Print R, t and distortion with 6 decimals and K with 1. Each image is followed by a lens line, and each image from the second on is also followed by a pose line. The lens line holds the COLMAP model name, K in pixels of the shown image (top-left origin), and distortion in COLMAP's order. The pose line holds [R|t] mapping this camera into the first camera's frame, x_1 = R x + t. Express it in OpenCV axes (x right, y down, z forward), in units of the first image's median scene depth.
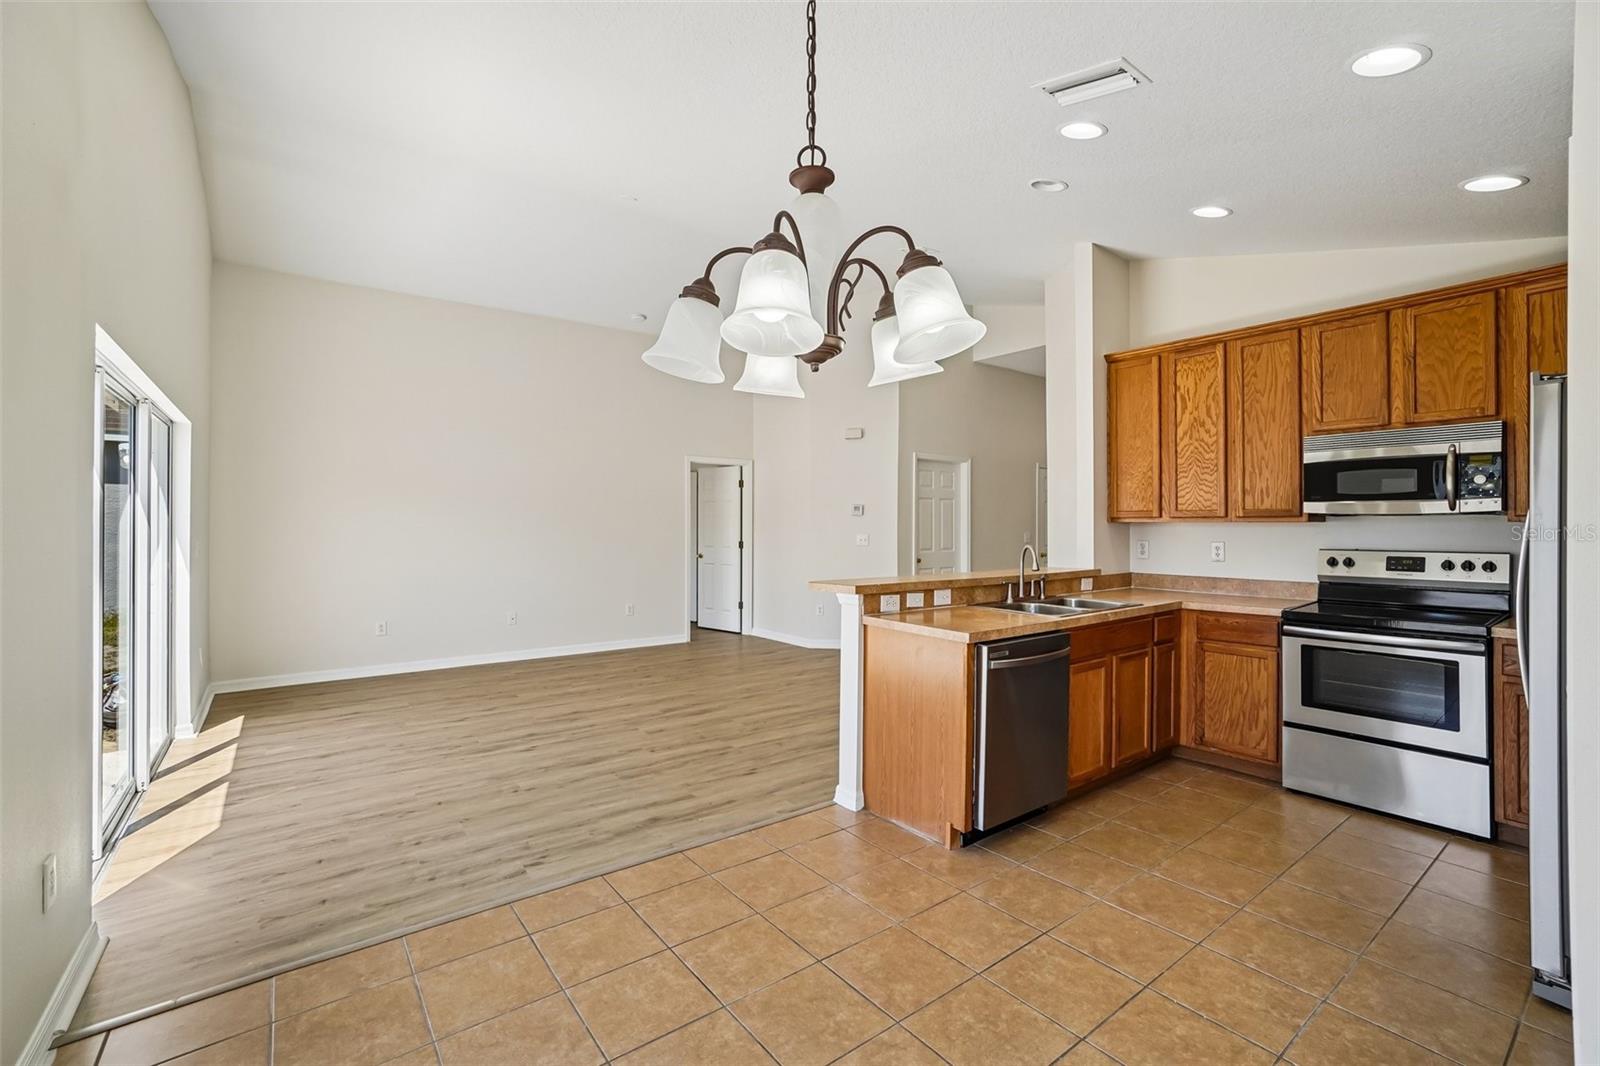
lens RADIAL K [[700.9, 0, 802.7], [0, 700.9, 521.8], [0, 0, 1]] dist [-0.054567, 0.025022]
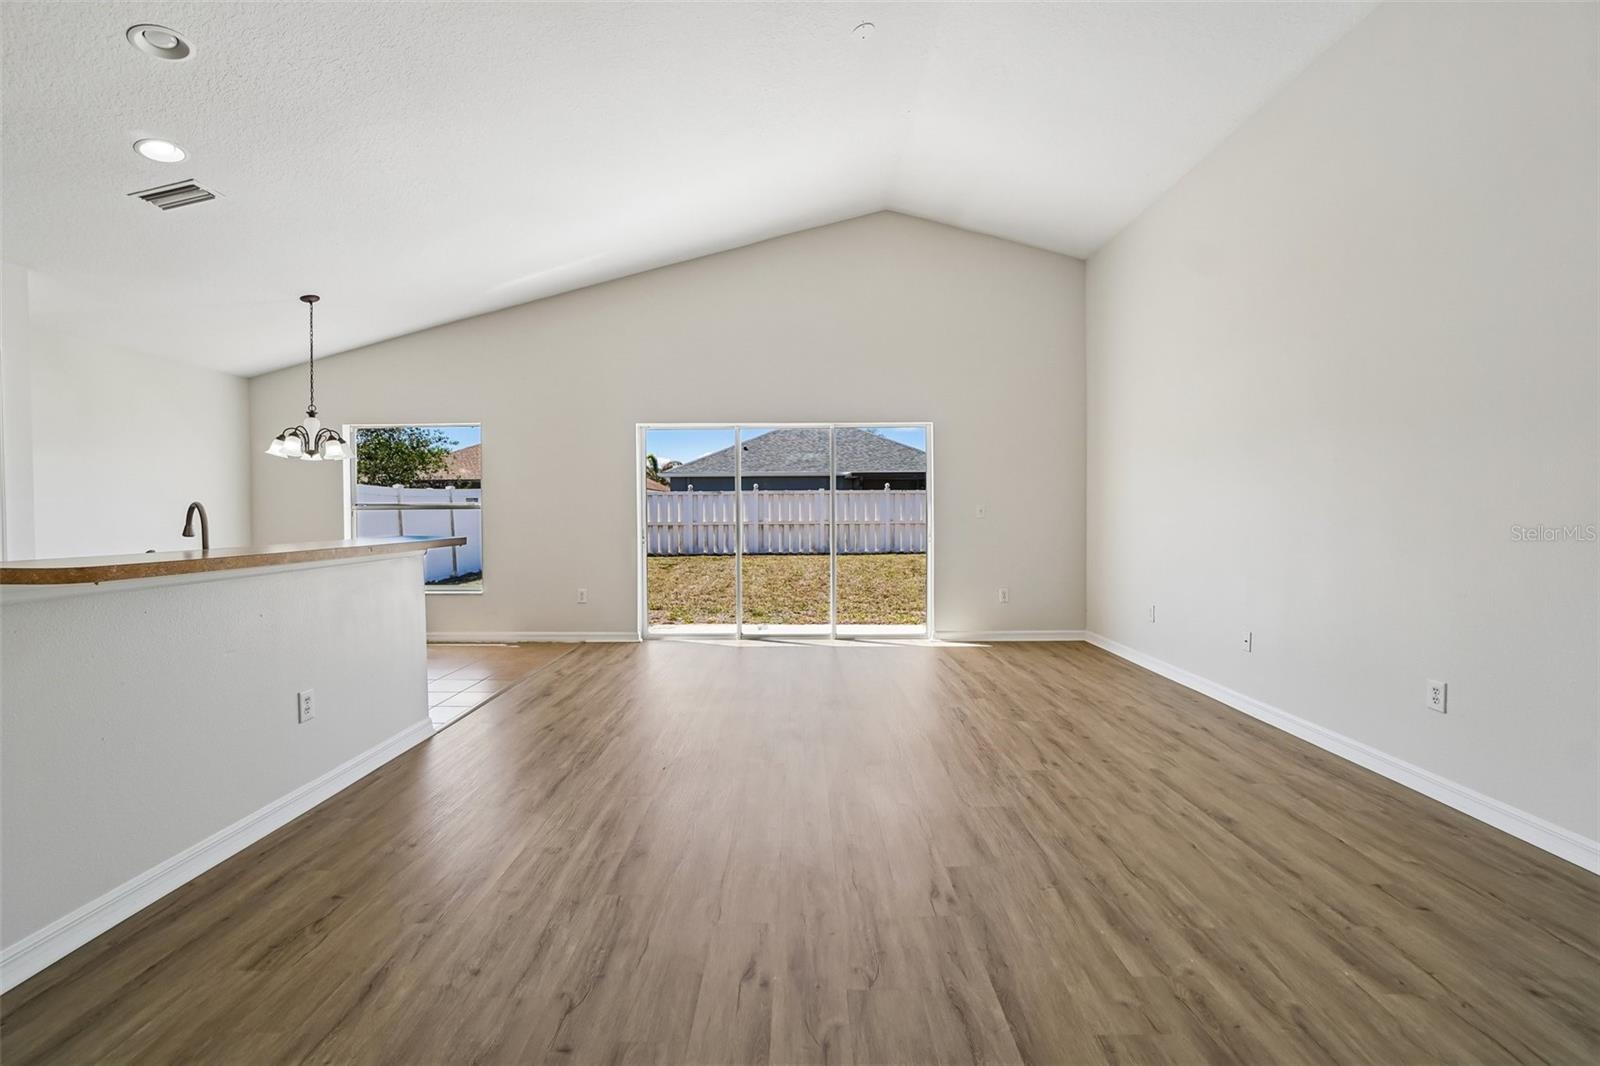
lens RADIAL K [[700.9, 0, 802.7], [0, 700.9, 521.8], [0, 0, 1]] dist [-0.054567, 0.025022]
pose [[-0.601659, 0.014514, -0.798621, 0.498618], [0.007495, 0.999893, 0.012526, 0.048905], [0.798718, 0.001550, -0.601703, 1.879409]]
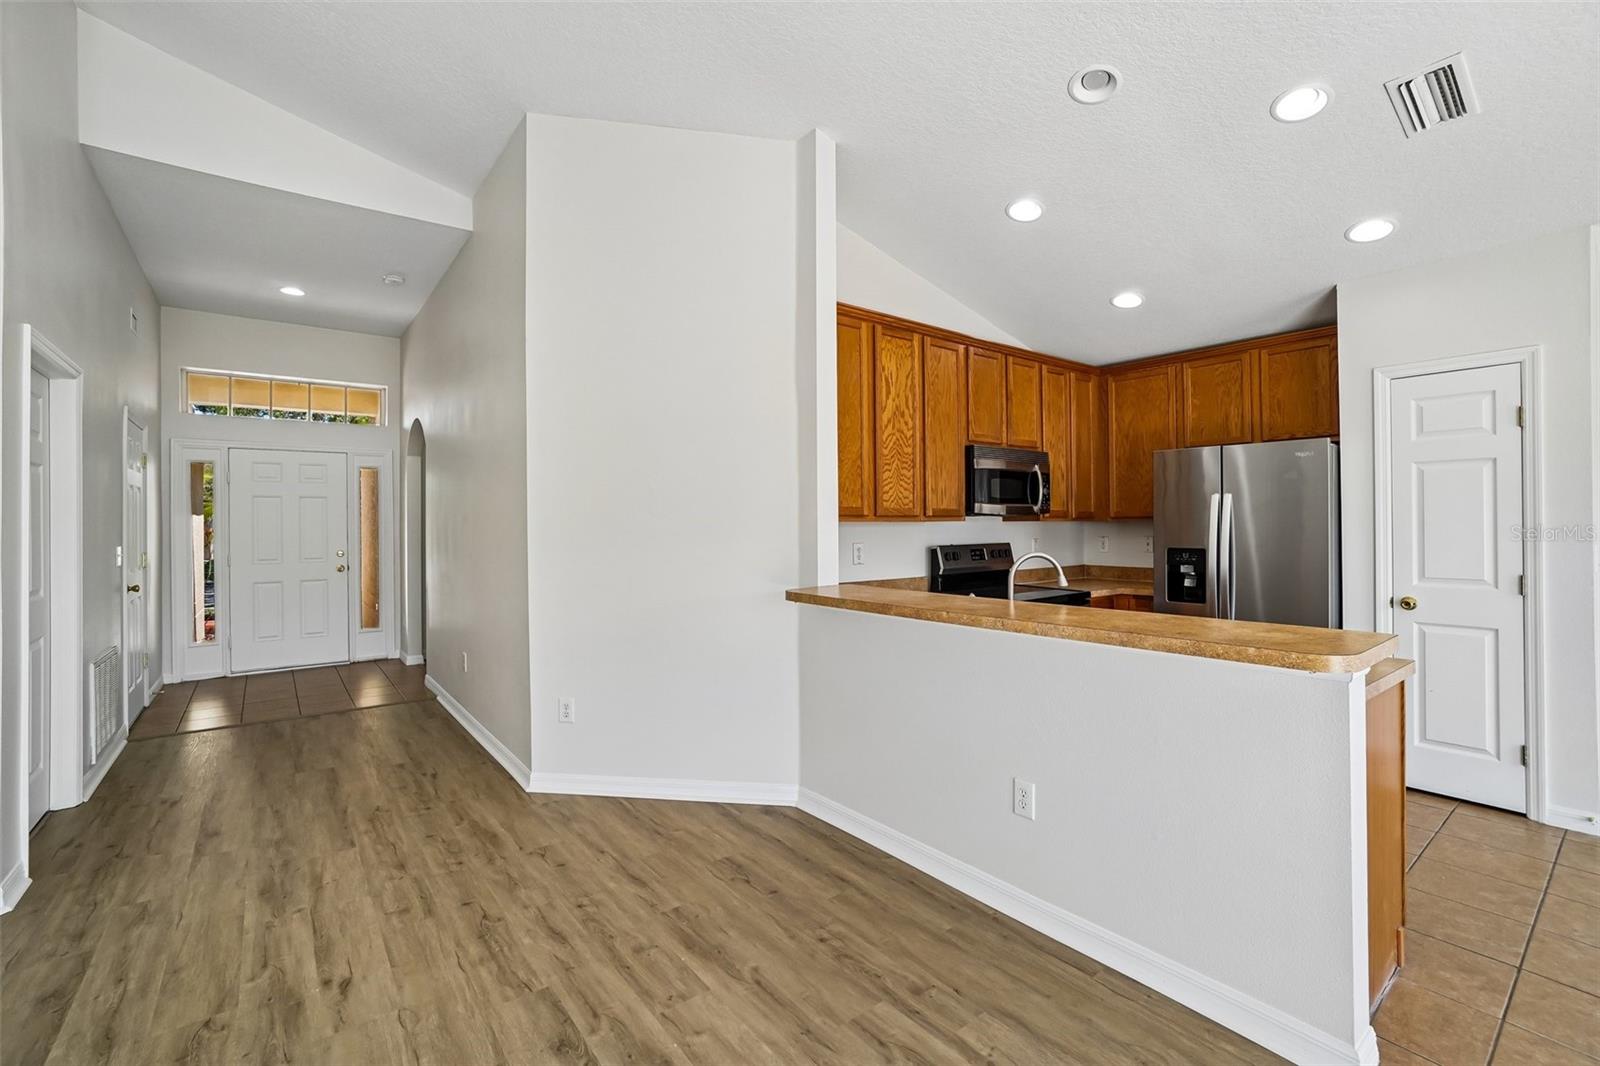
lens RADIAL K [[700.9, 0, 802.7], [0, 700.9, 521.8], [0, 0, 1]] dist [-0.054567, 0.025022]
pose [[-0.014033, 0.002493, 0.999898, -0.373965], [0.001698, 0.999996, -0.002470, 0.003503], [-0.999900, 0.001663, -0.014037, 1.227811]]
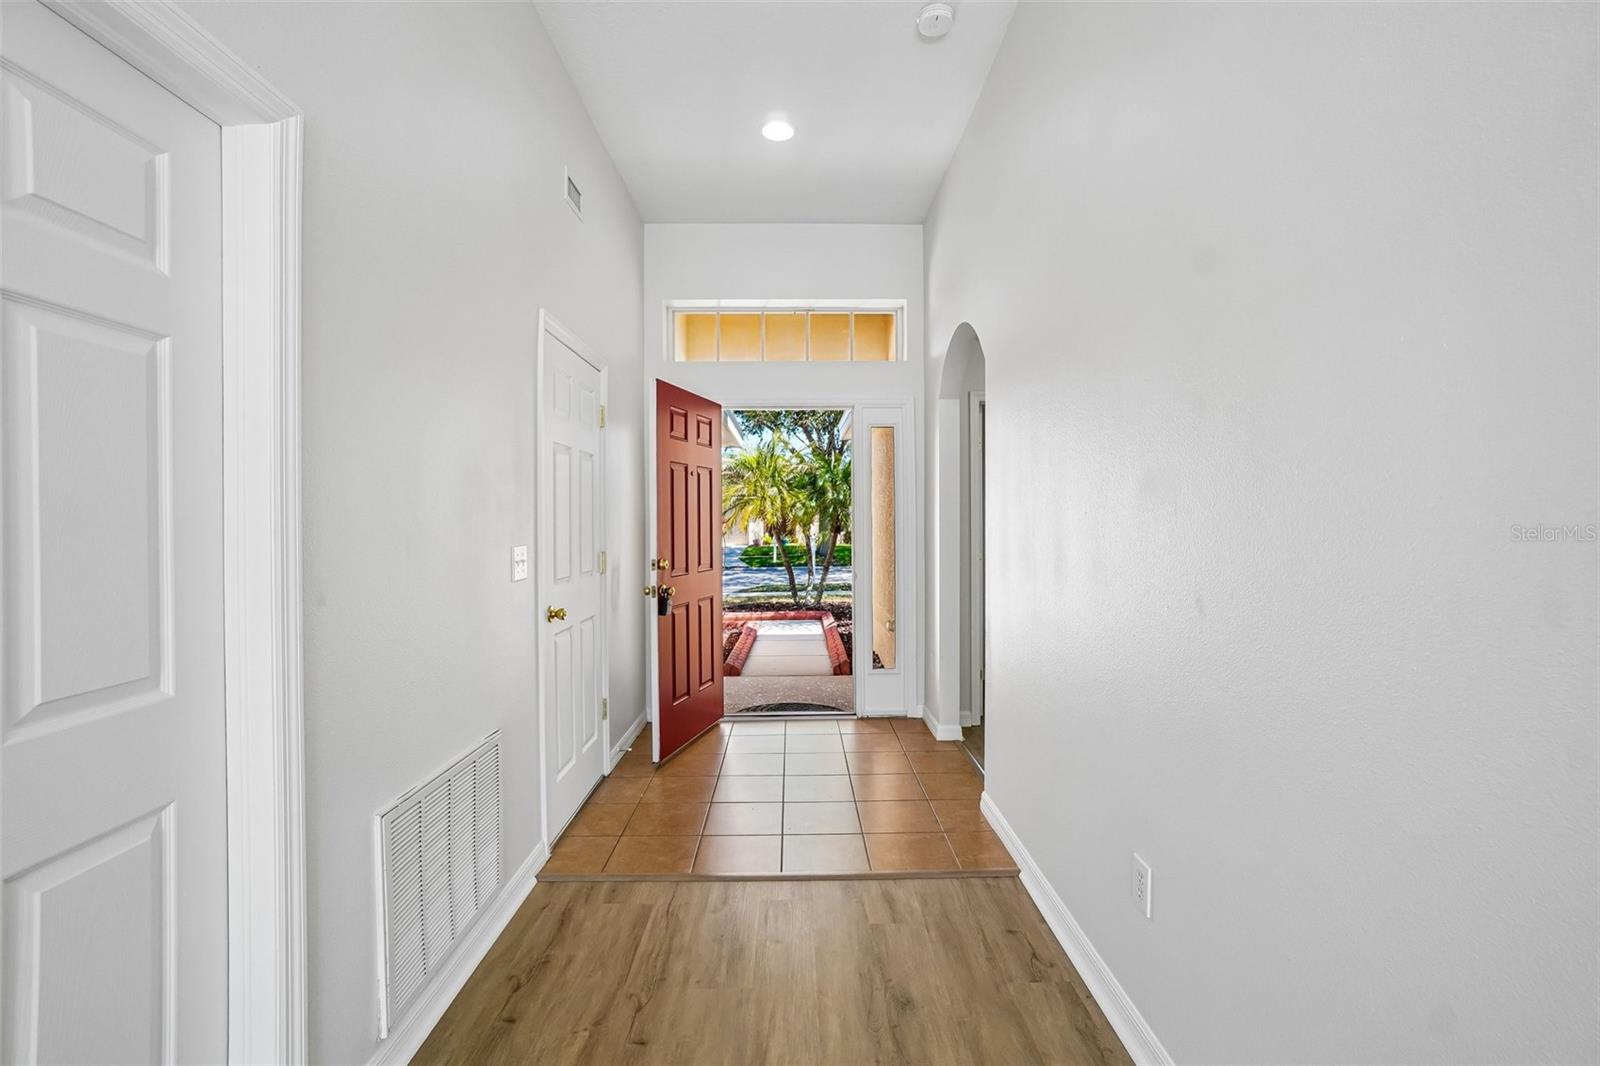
lens RADIAL K [[700.9, 0, 802.7], [0, 700.9, 521.8], [0, 0, 1]] dist [-0.054567, 0.025022]
pose [[0.592776, -0.005934, 0.805345, 0.385621], [-0.000778, 0.999968, 0.007940, 0.010939], [-0.805367, -0.005333, 0.592753, 1.730906]]
